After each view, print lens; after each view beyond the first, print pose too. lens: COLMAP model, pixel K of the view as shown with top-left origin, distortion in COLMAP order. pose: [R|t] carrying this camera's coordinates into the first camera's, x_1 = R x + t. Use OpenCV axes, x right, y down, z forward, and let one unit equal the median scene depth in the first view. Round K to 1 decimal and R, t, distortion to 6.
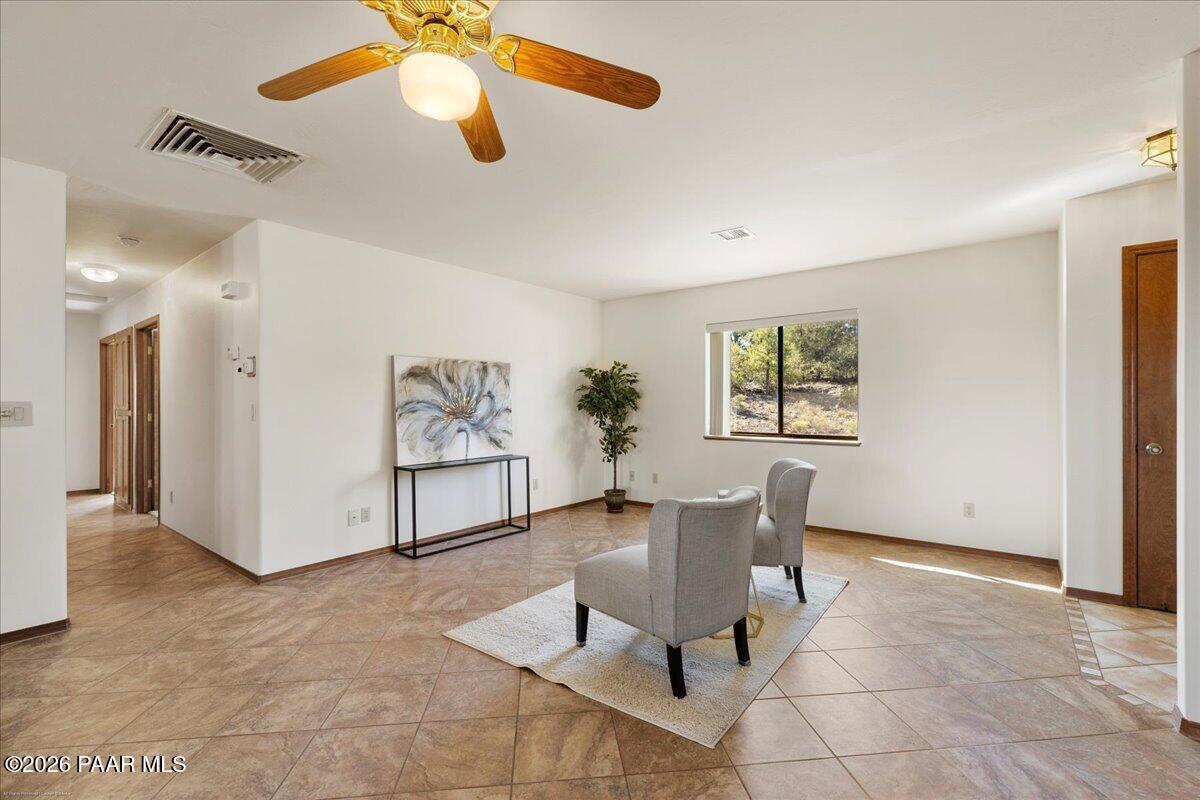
lens RADIAL K [[532.4, 0, 601.5], [0, 532.4, 399.3], [0, 0, 1]] dist [-0.001269, 0.000266]
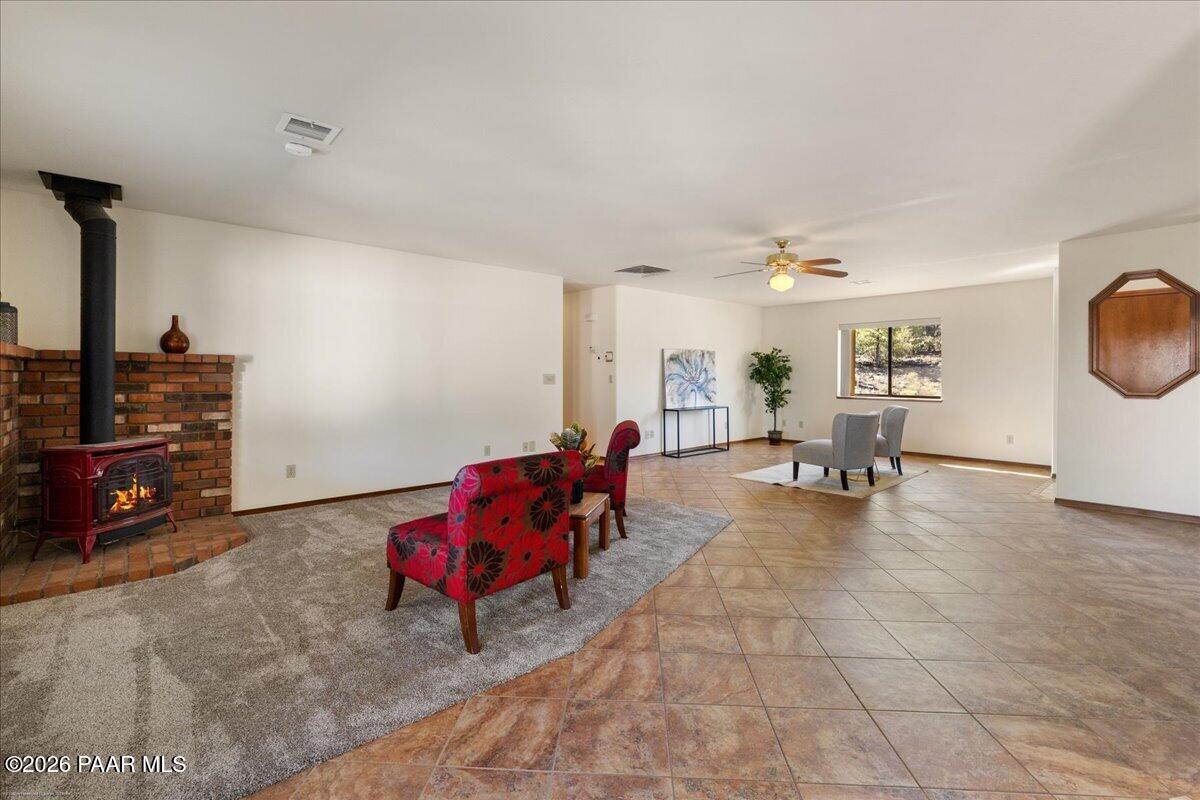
lens RADIAL K [[546.4, 0, 596.5], [0, 546.4, 372.9], [0, 0, 1]] dist [0.001078, 0.000274]
pose [[0.985707, 0.003091, -0.168440, -0.266825], [-0.002136, 0.999981, 0.005848, -0.009082], [0.168455, -0.005405, 0.985695, -0.801174]]
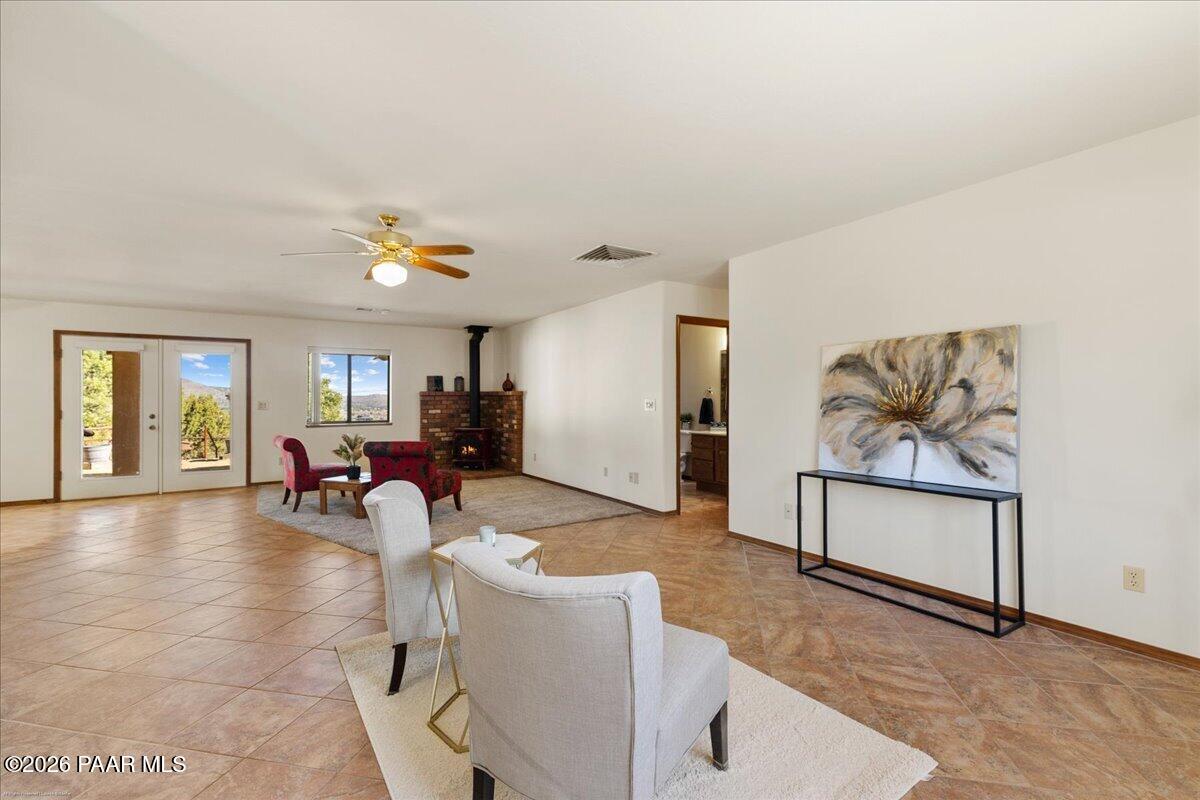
lens RADIAL K [[532.4, 0, 601.5], [0, 532.4, 399.3], [0, 0, 1]] dist [-0.001269, 0.000266]
pose [[-0.337659, 0.001982, -0.941266, 0.515199], [0.013971, 0.999898, -0.002906, 0.004203], [0.941165, -0.014131, -0.337653, 0.842212]]
